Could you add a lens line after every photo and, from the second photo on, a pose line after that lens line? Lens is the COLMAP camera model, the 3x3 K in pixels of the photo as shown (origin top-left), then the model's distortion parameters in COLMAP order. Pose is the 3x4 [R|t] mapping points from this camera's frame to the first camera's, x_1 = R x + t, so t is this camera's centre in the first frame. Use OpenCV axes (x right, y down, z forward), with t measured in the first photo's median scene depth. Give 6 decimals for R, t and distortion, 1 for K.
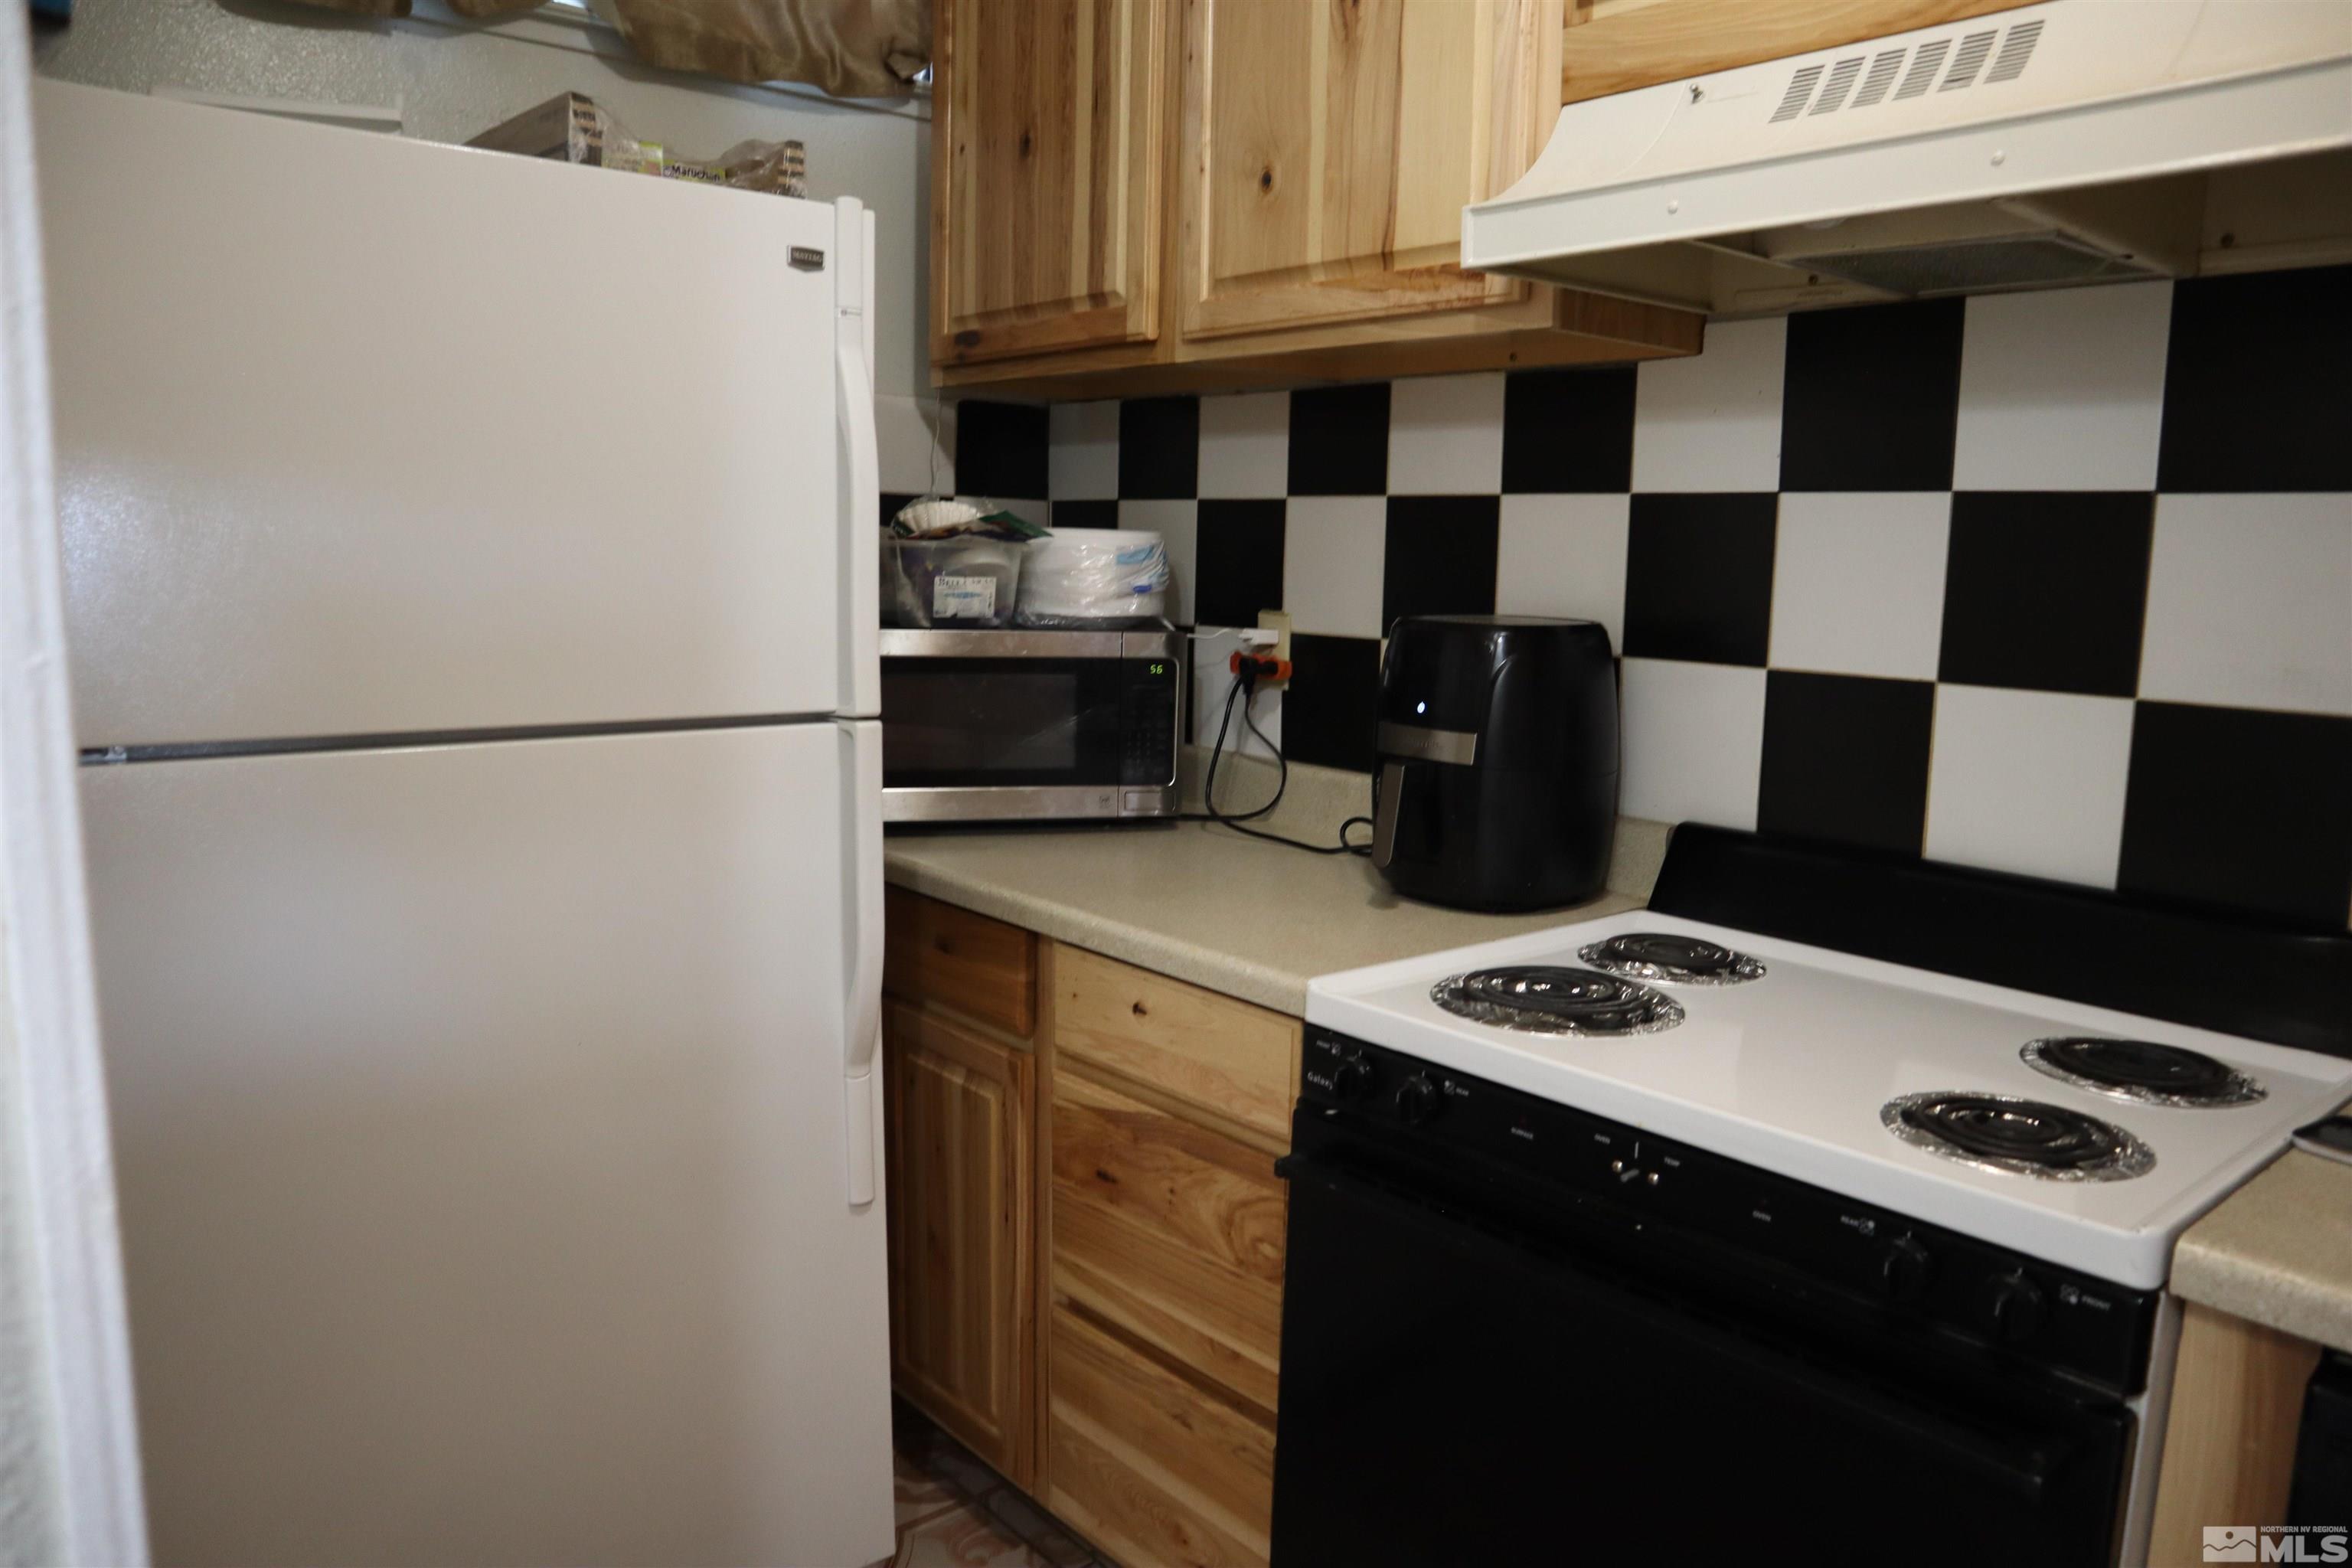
lens RADIAL K [[1622.3, 0, 1176.0], [0, 1622.3, 784.0], [0, 0, 1]] dist [-0.122297, 0.075659]
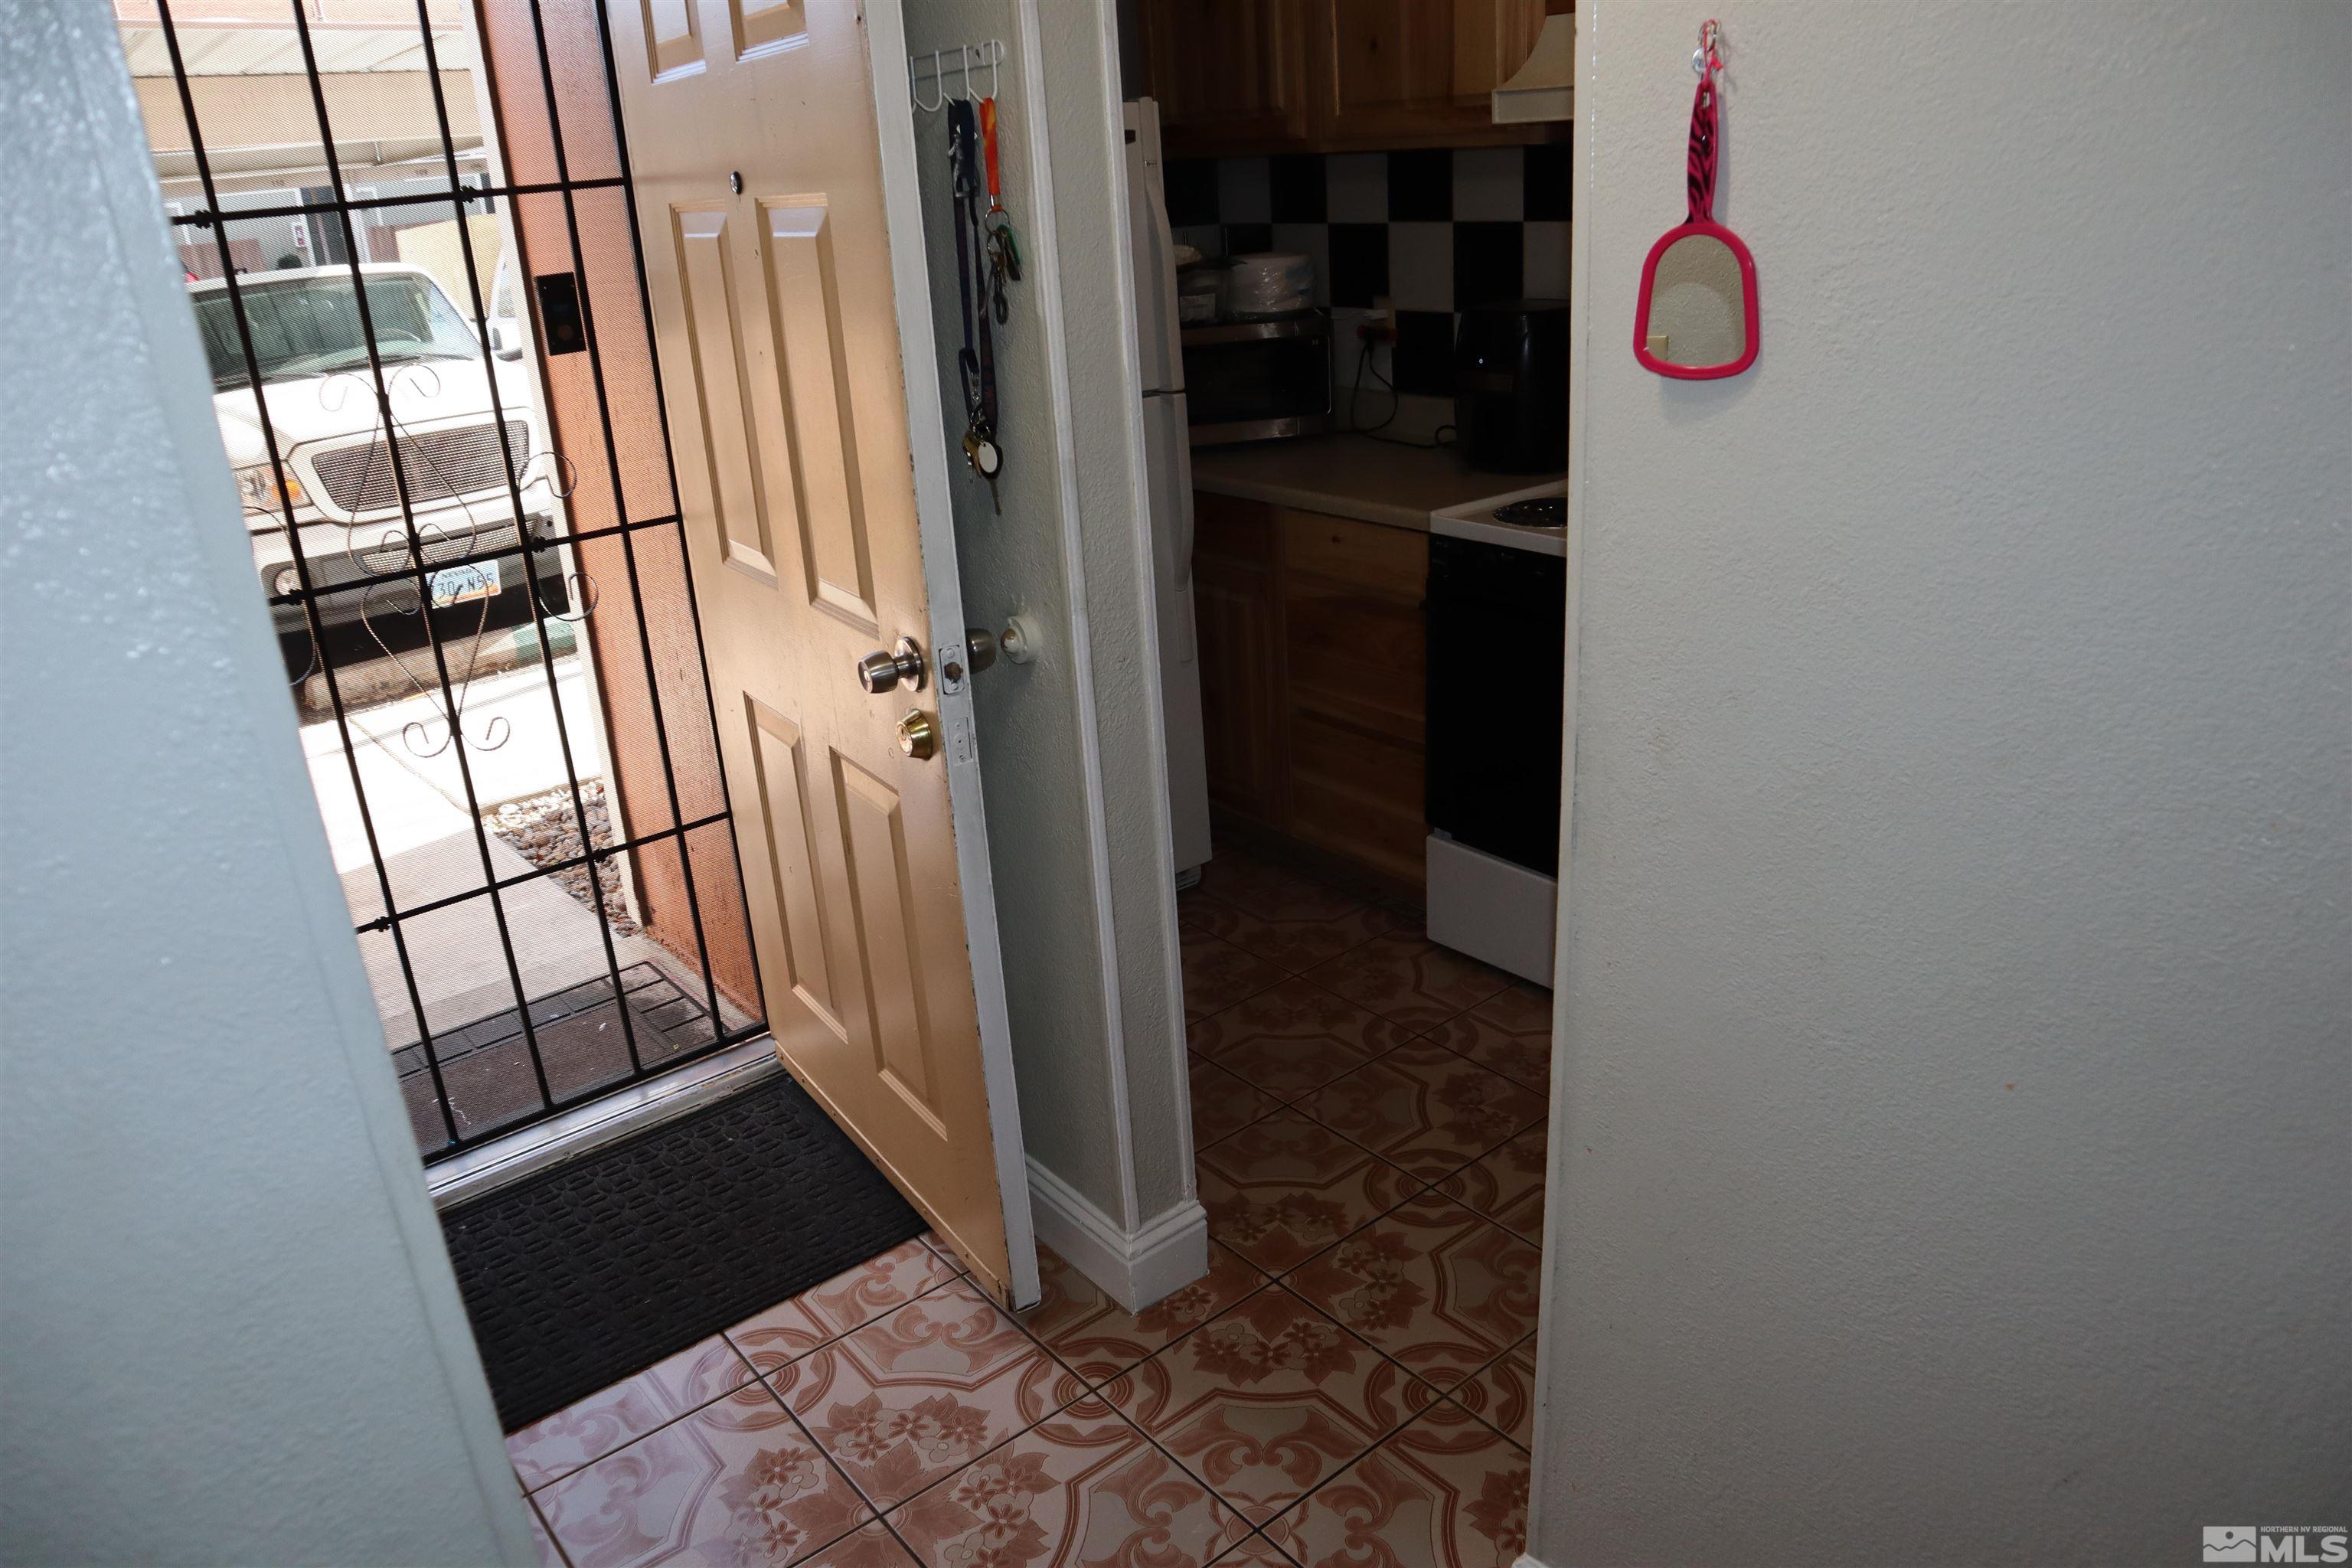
lens RADIAL K [[1622.3, 0, 1176.0], [0, 1622.3, 784.0], [0, 0, 1]] dist [-0.122297, 0.075659]
pose [[0.996337, -0.070074, -0.049016, -0.109488], [0.079562, 0.969716, 0.230913, -0.025603], [0.031351, -0.233966, 0.971739, -0.709772]]
